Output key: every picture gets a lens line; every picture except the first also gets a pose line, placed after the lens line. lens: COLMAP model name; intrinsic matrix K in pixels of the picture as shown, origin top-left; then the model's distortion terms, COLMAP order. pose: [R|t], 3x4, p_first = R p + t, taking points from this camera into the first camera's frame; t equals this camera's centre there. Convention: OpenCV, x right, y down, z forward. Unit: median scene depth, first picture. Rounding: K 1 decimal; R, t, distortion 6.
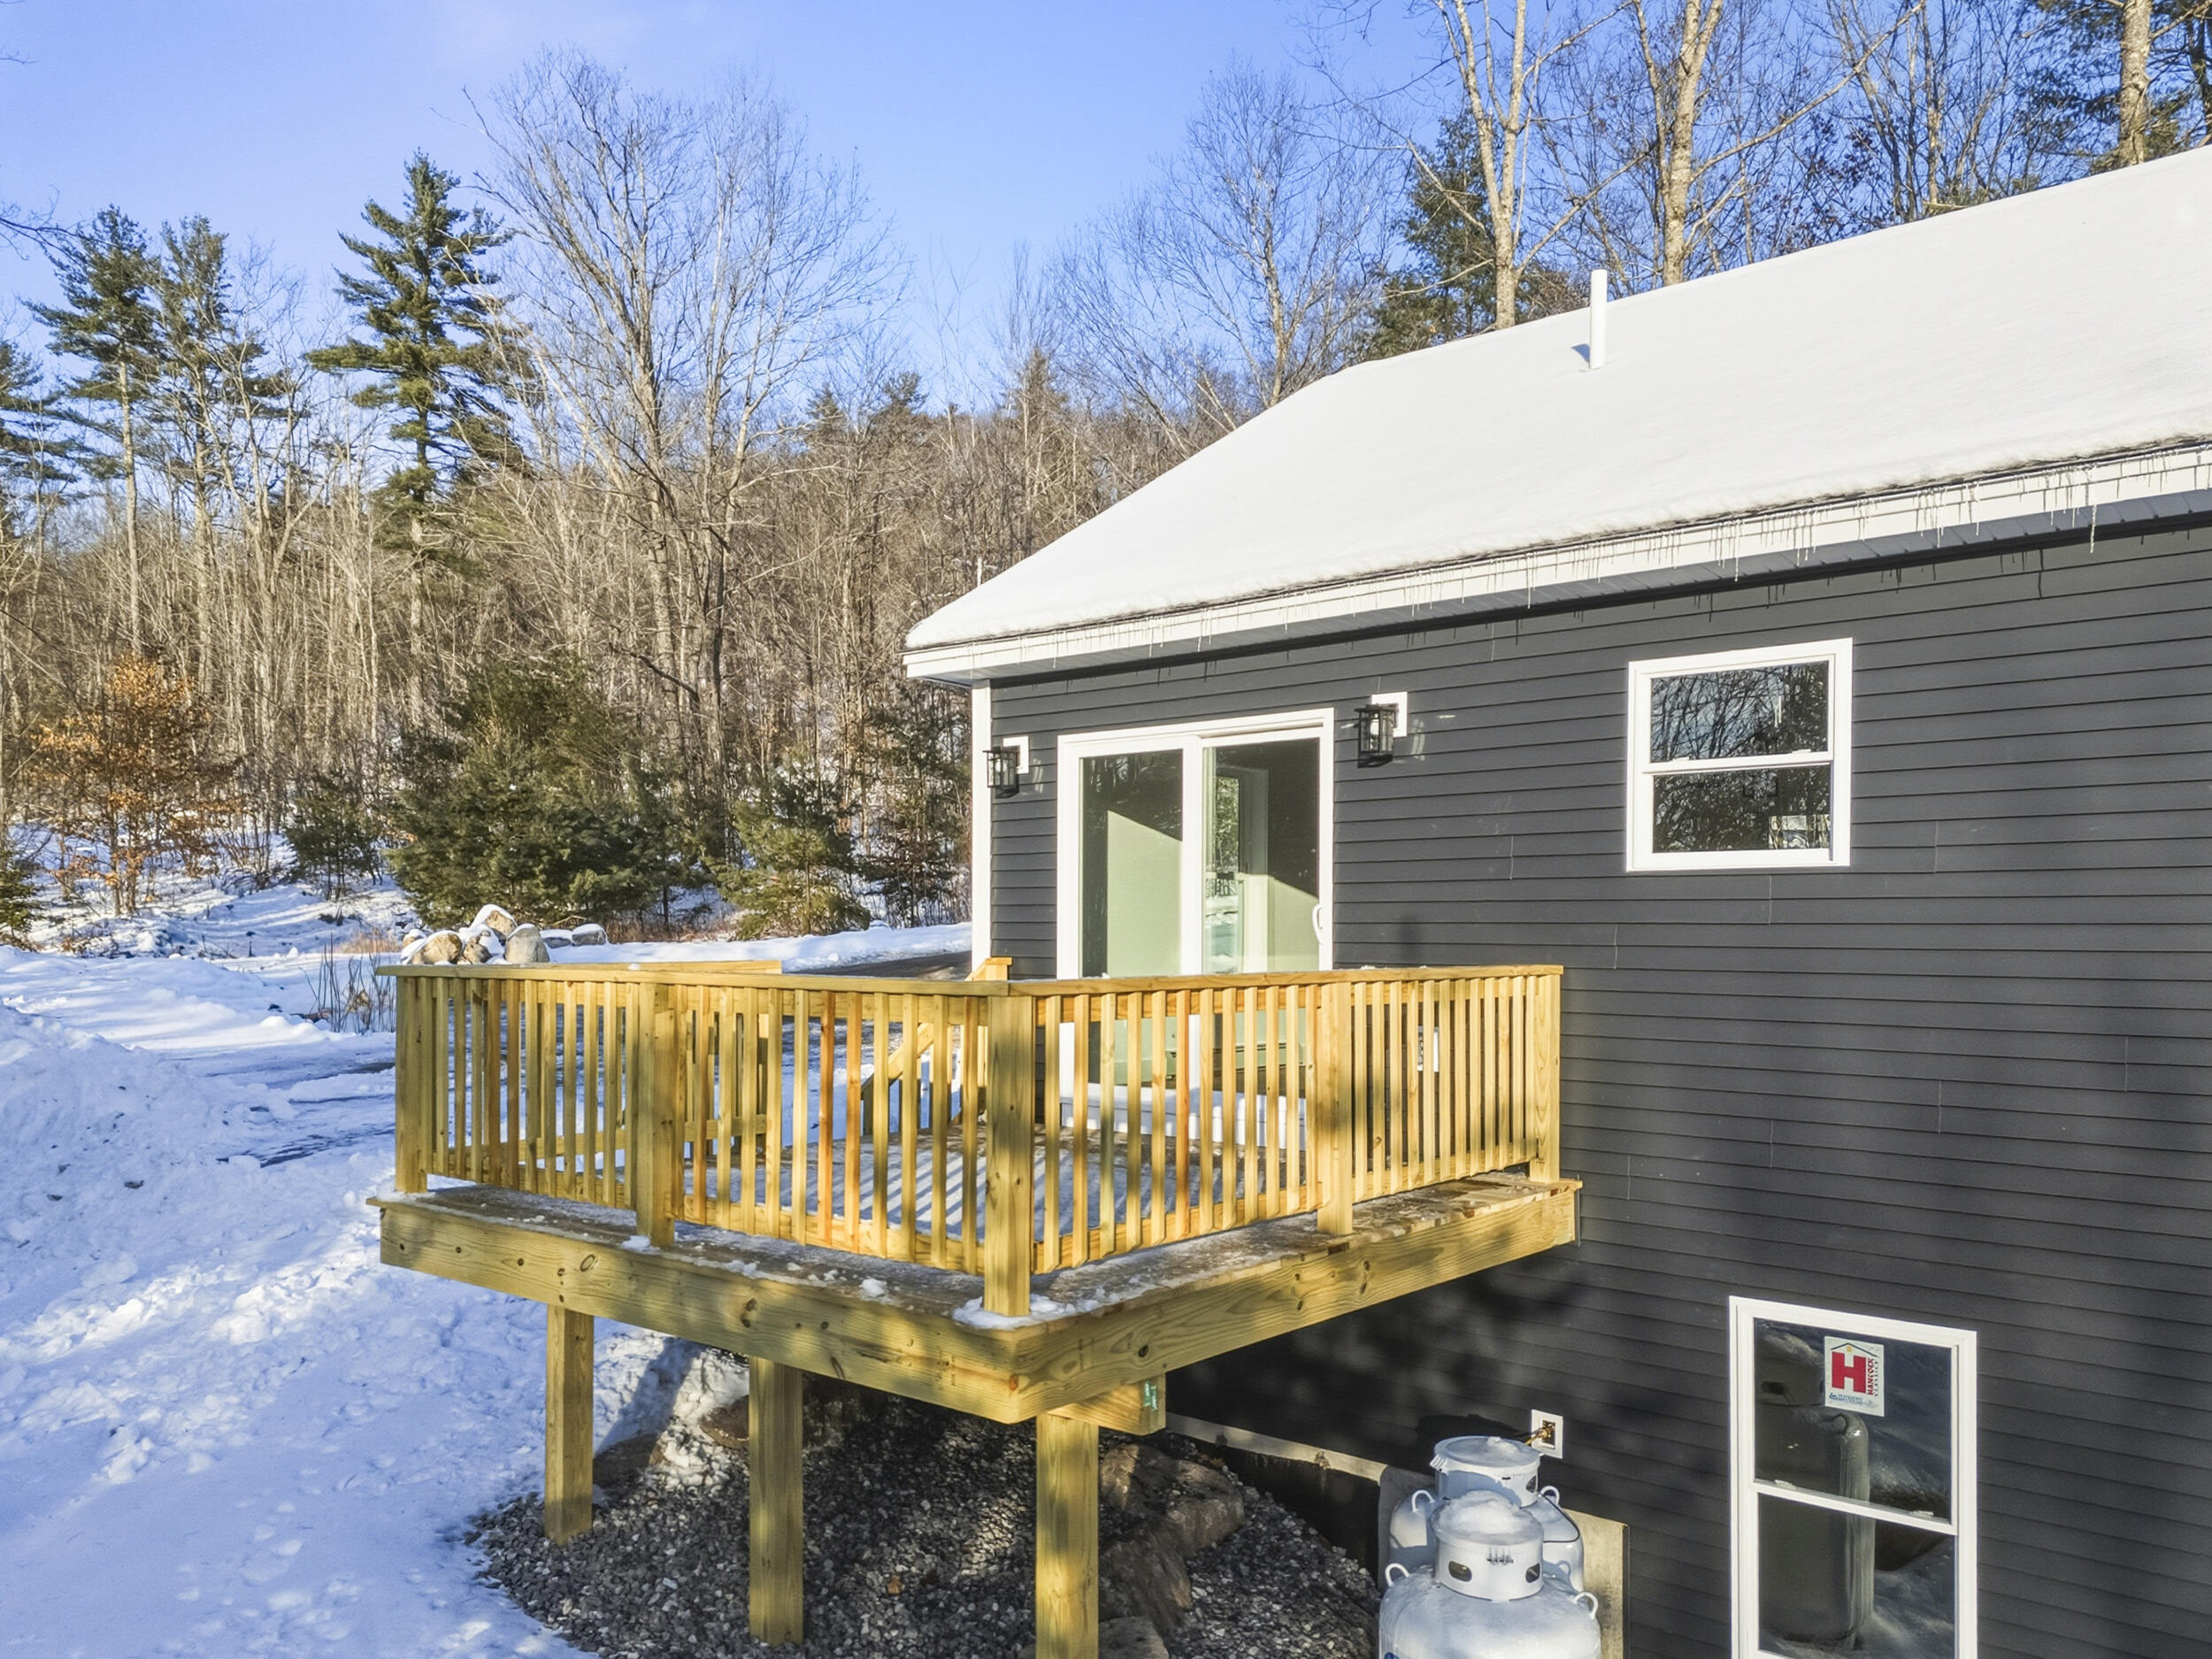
lens RADIAL K [[1617.6, 0, 1104.2], [0, 1617.6, 976.4], [0, 0, 1]] dist [0.065544, -0.049543]
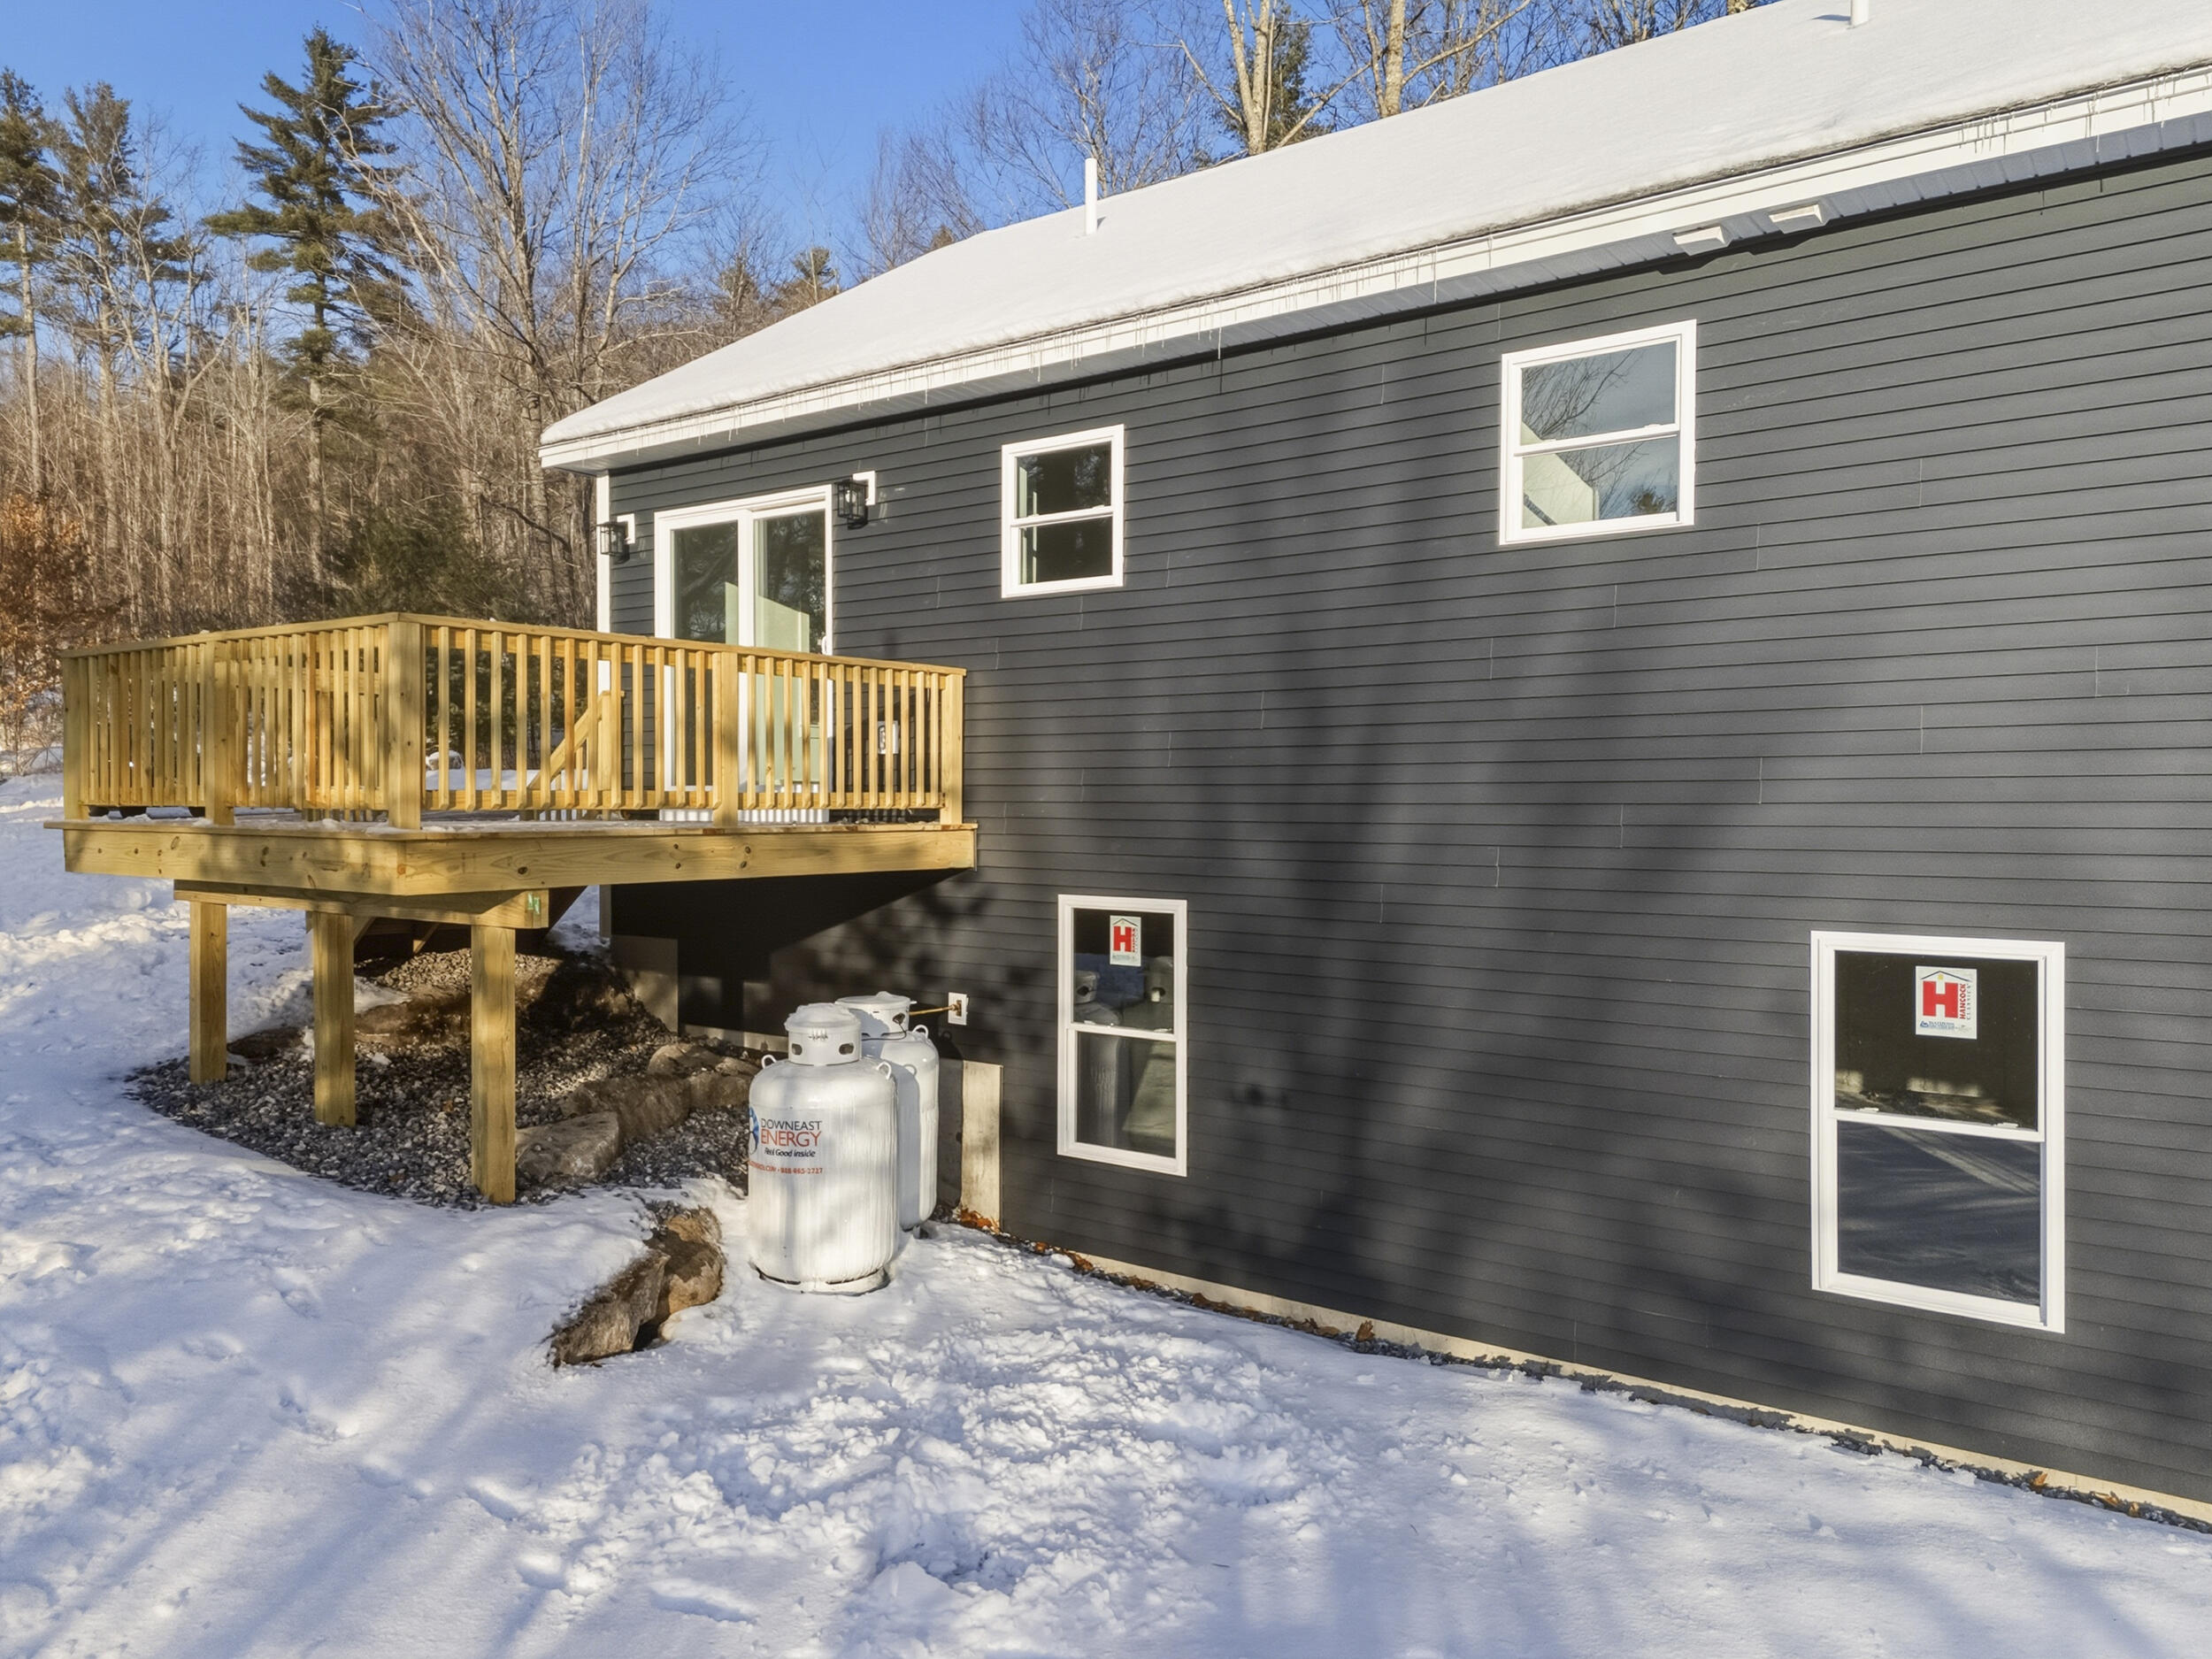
lens RADIAL K [[1617.6, 0, 1109.3], [0, 1617.6, 844.3], [0, 0, 1]] dist [0.065544, -0.049543]
pose [[0.999410, 0.001932, 0.034289, 0.321440], [-0.001700, 0.999976, -0.006788, 0.136191], [-0.034302, 0.006726, 0.999389, -0.329798]]
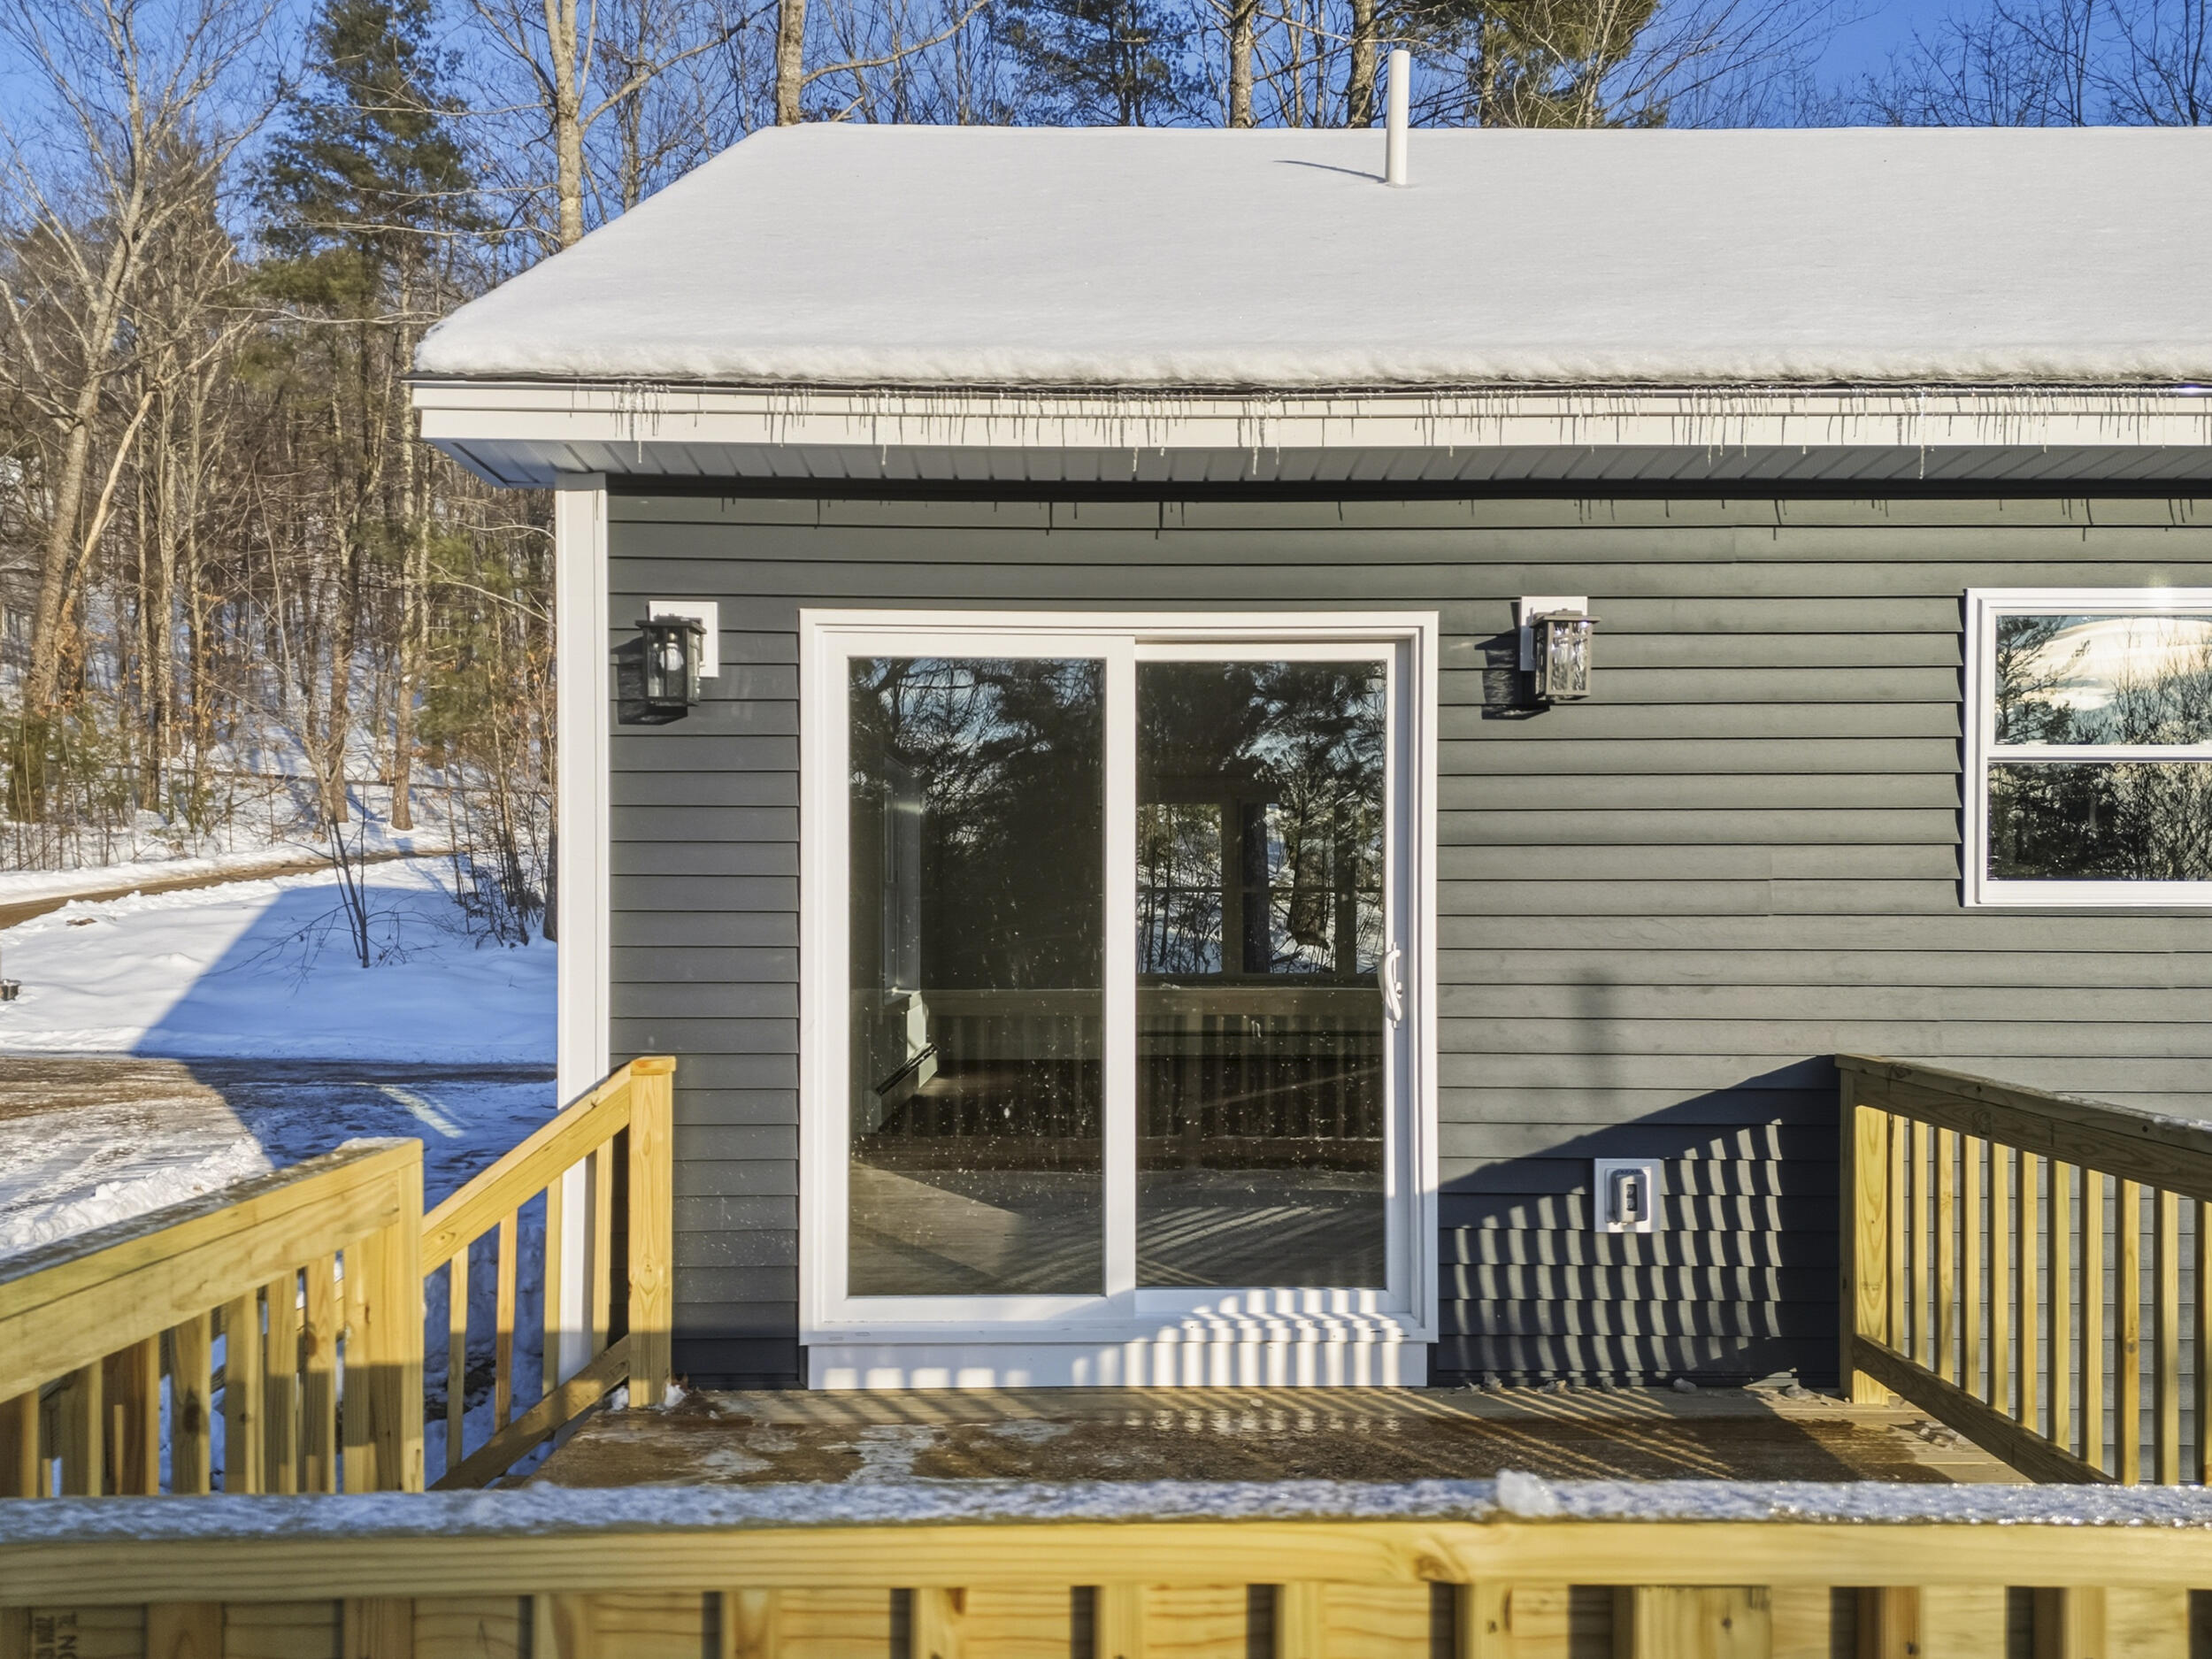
lens RADIAL K [[1617.6, 0, 1039.6], [0, 1617.6, 924.1], [0, 0, 1]] dist [0.065544, -0.049543]
pose [[0.765076, -0.010418, 0.643856, -0.333681], [0.016143, 0.999865, -0.003005, -0.054099], [-0.643738, 0.012693, 0.765141, 0.640768]]
